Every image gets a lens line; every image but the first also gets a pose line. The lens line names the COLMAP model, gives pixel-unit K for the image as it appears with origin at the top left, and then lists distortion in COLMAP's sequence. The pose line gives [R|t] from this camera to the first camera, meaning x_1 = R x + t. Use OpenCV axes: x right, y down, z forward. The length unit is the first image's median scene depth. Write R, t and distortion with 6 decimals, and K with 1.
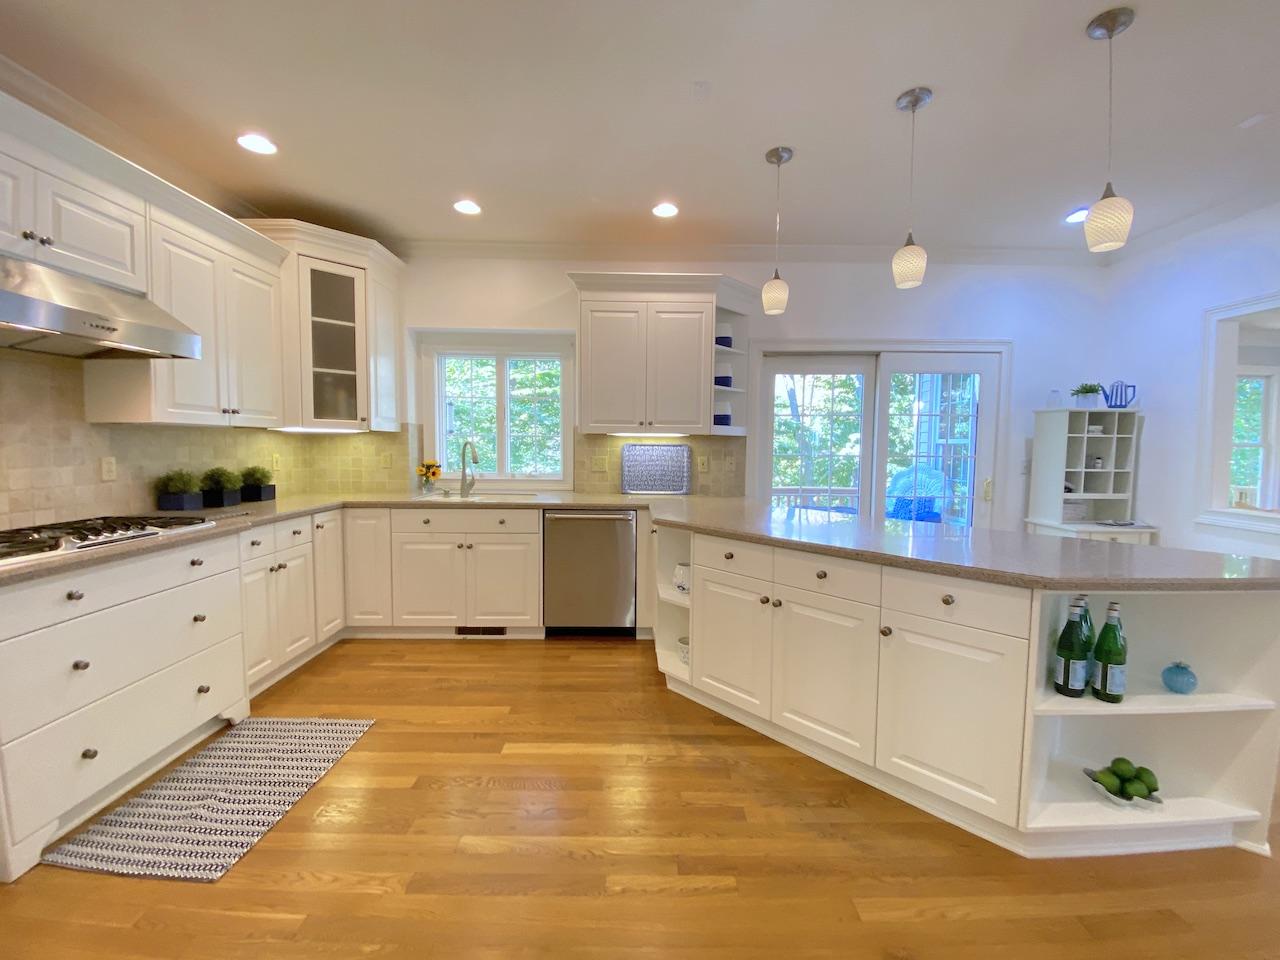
lens RADIAL K [[514.4, 0, 637.1], [0, 514.4, 479.1], [0, 0, 1]] dist [0.012636, -0.017049]
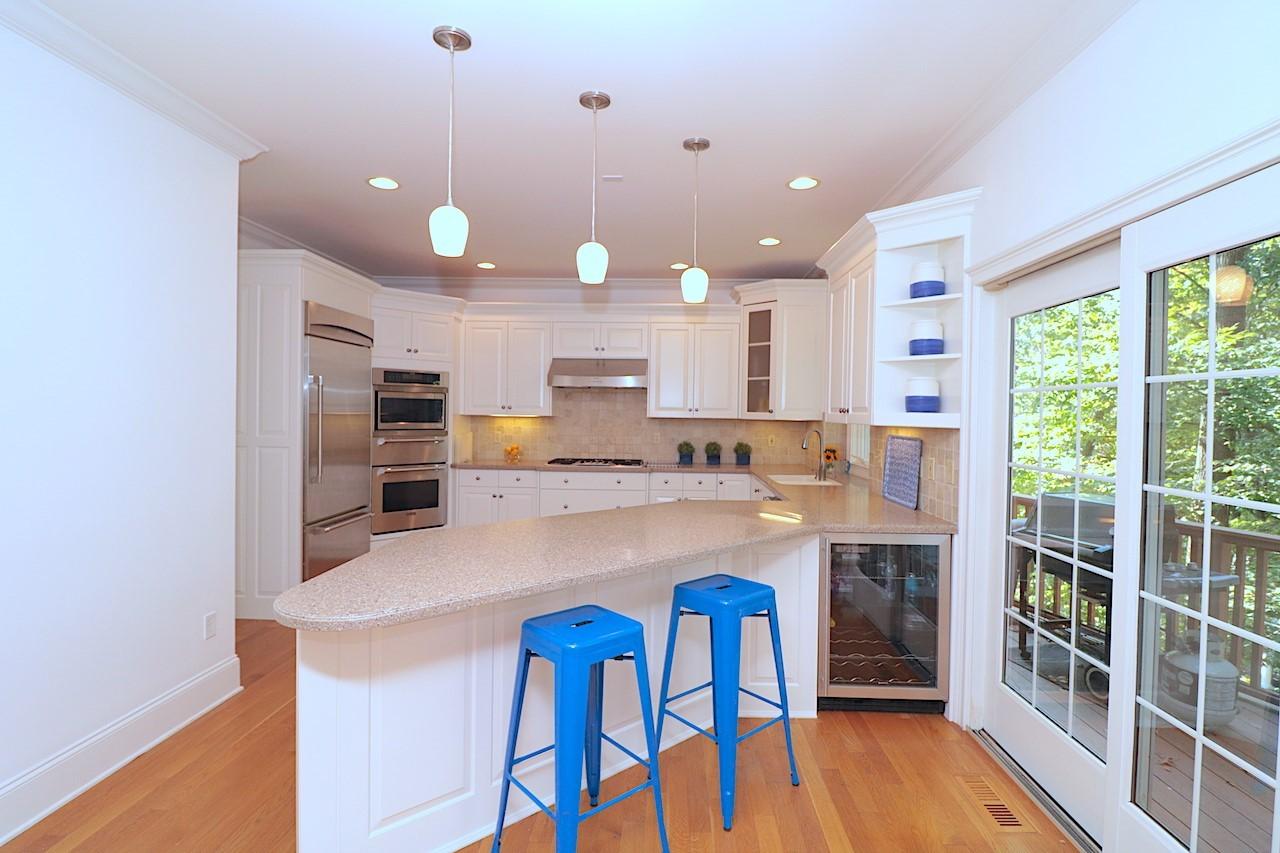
lens RADIAL K [[611.3, 0, 639.1], [0, 611.3, 419.4], [0, 0, 1]] dist [-0.015705, -0.005160]
pose [[-0.056629, 0.004445, -0.998385, 1.289654], [-0.077715, 0.996936, 0.008847, -0.096457], [0.995366, 0.078090, -0.056110, 0.888525]]
